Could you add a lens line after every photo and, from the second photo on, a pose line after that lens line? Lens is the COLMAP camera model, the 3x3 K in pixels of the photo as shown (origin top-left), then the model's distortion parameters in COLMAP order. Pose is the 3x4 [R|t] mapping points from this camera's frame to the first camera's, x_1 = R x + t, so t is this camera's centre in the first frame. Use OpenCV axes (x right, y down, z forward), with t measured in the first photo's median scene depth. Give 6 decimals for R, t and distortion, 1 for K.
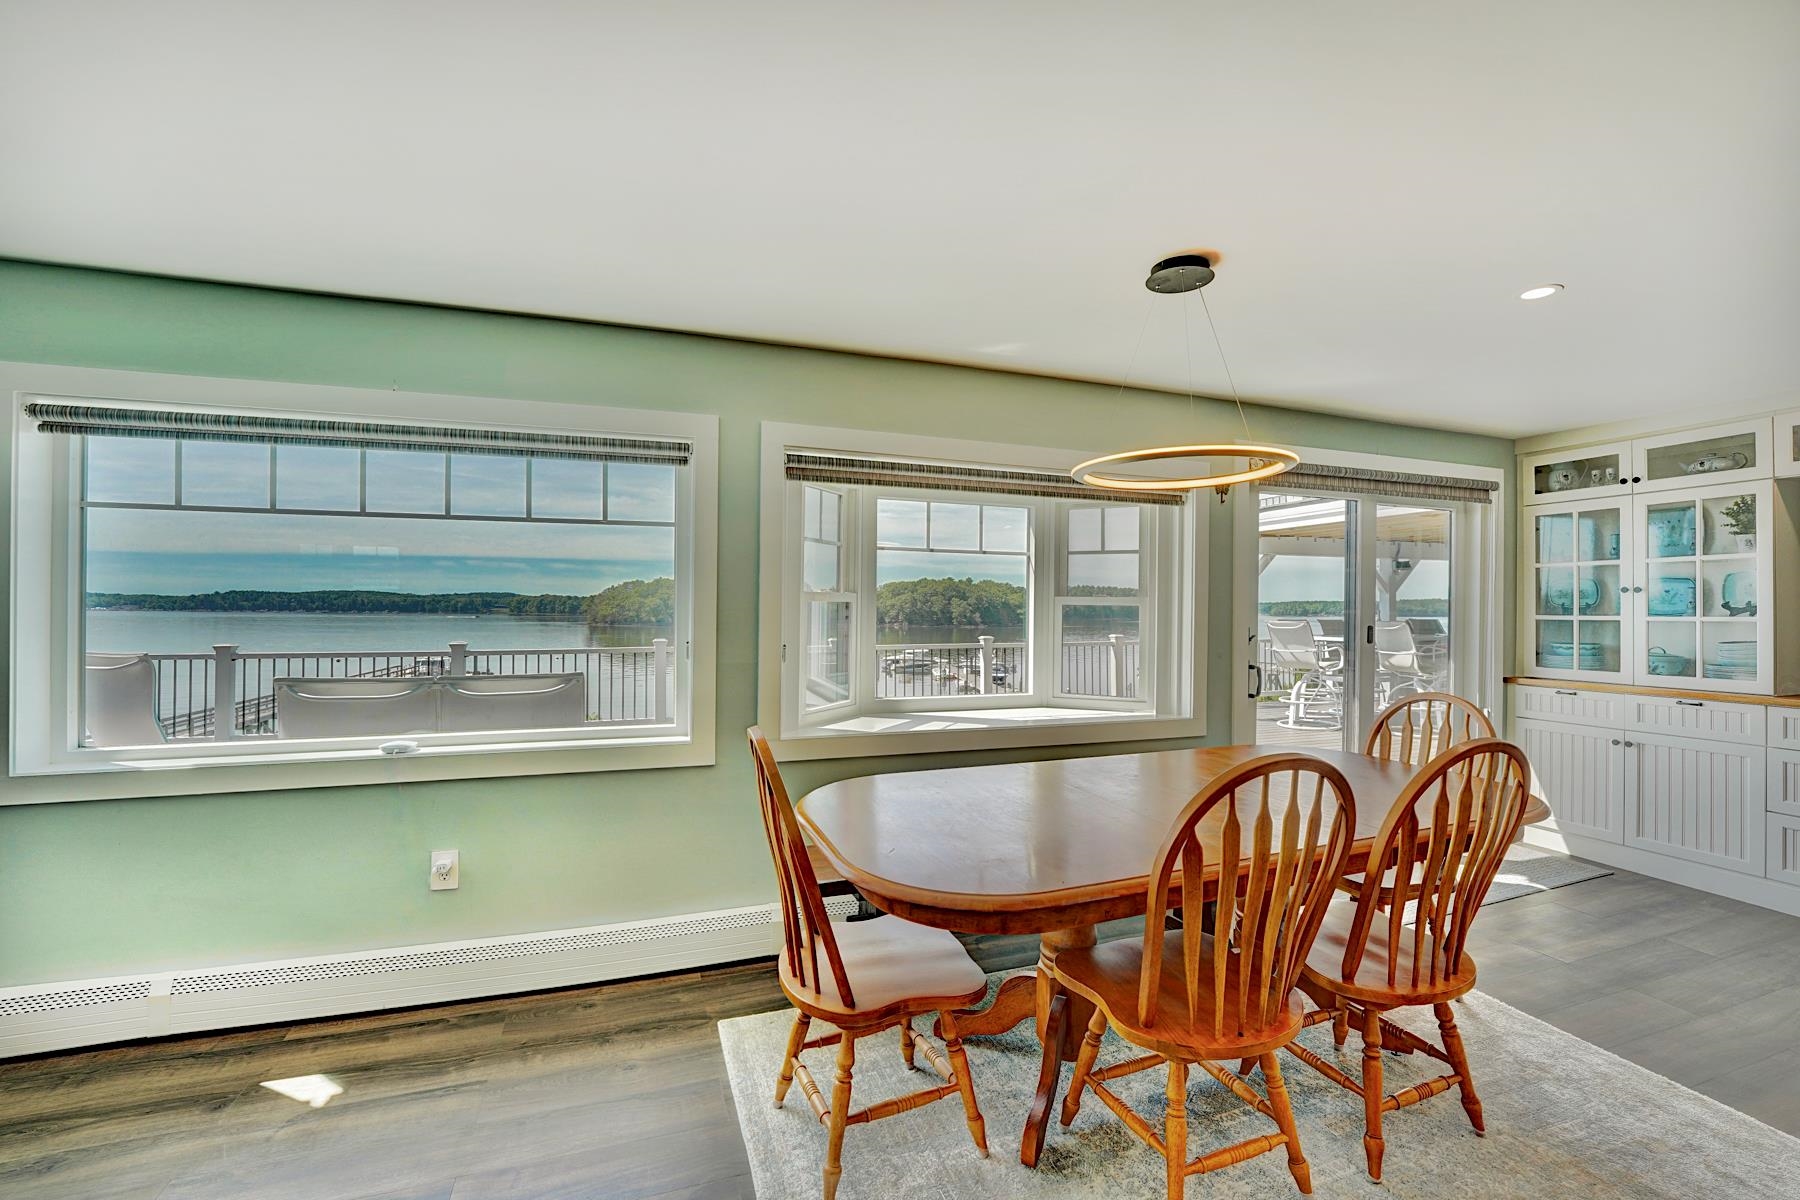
lens RADIAL K [[743.9, 0, 901.4], [0, 743.9, 605.8], [0, 0, 1]] dist [-0.027785, 0.002414]
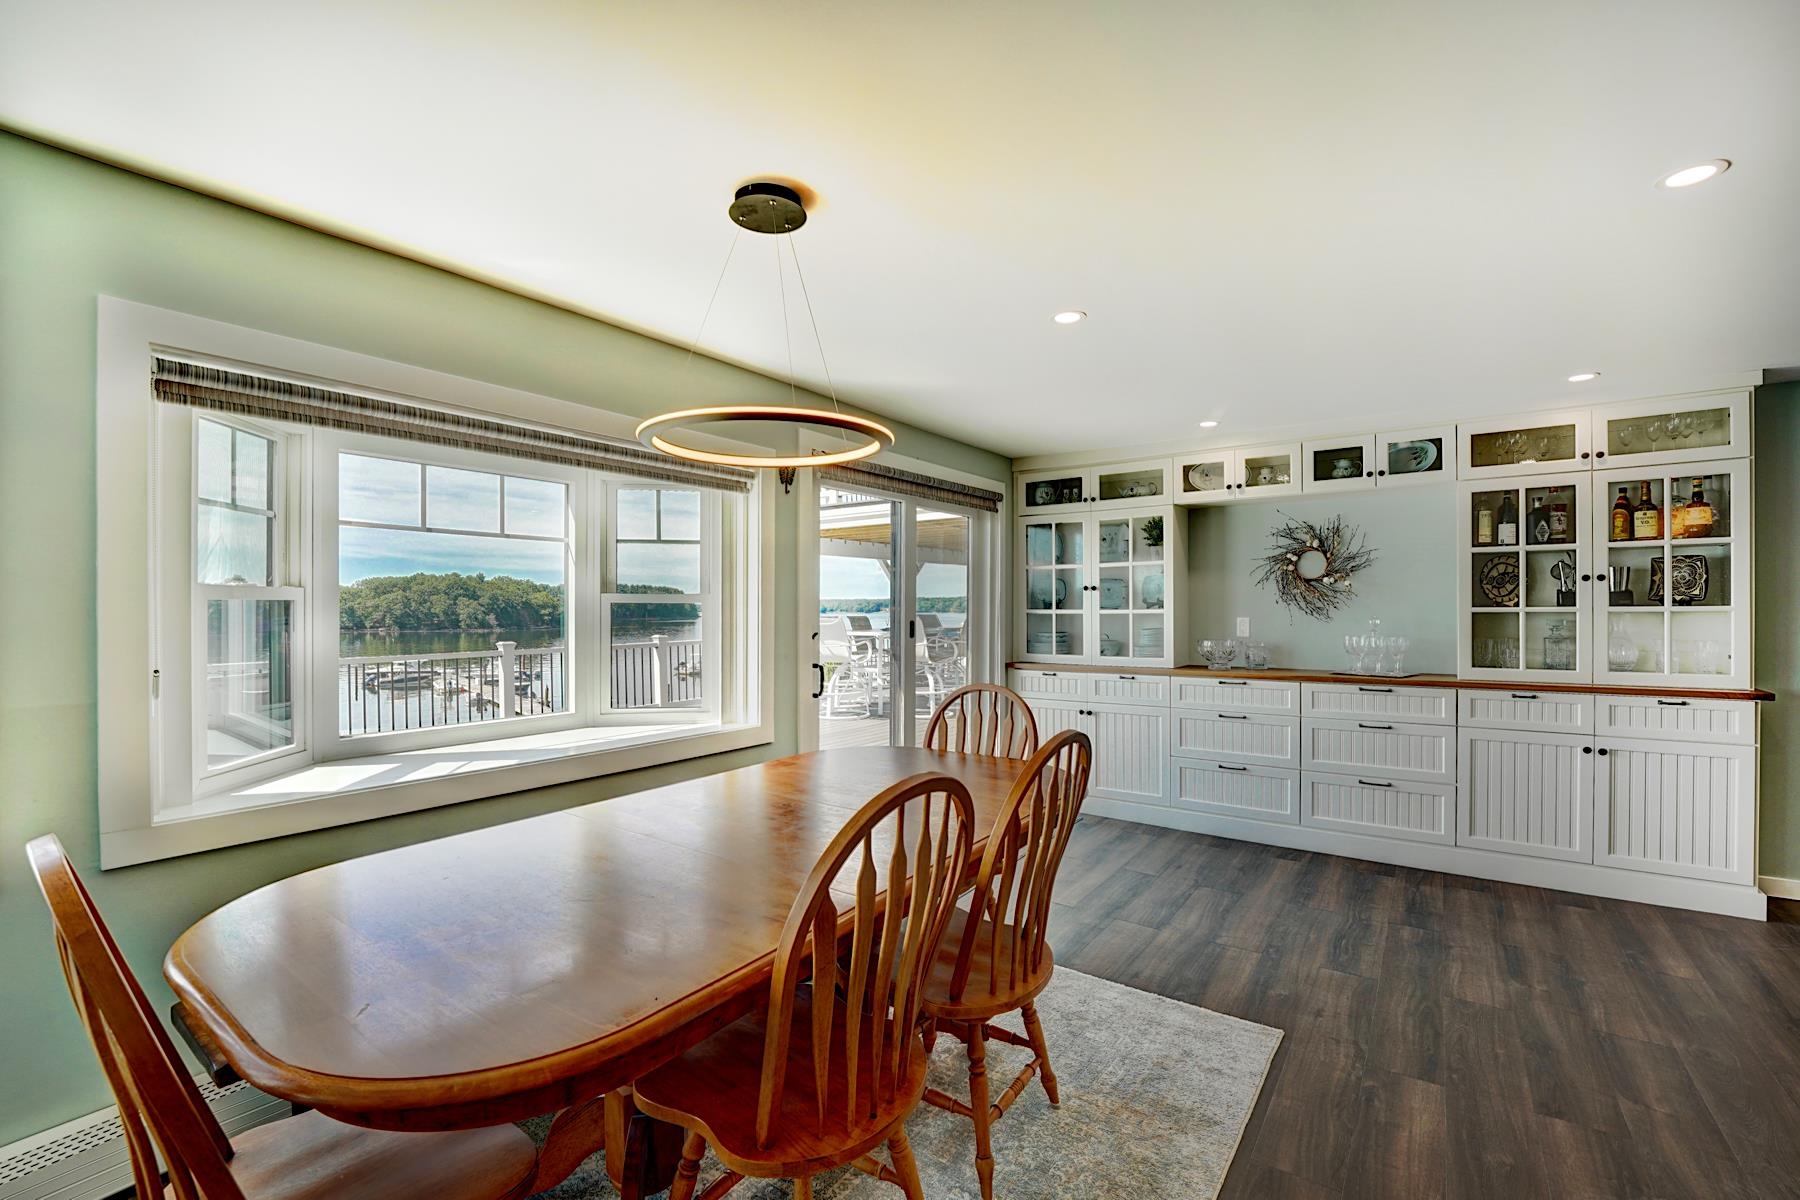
lens RADIAL K [[743.9, 0, 883.4], [0, 743.9, 614.8], [0, 0, 1]] dist [-0.027785, 0.002414]
pose [[0.830498, -0.014143, 0.556842, 0.007890], [0.006598, 0.999857, 0.015554, 0.001447], [-0.556982, -0.009244, 0.830473, 0.160821]]
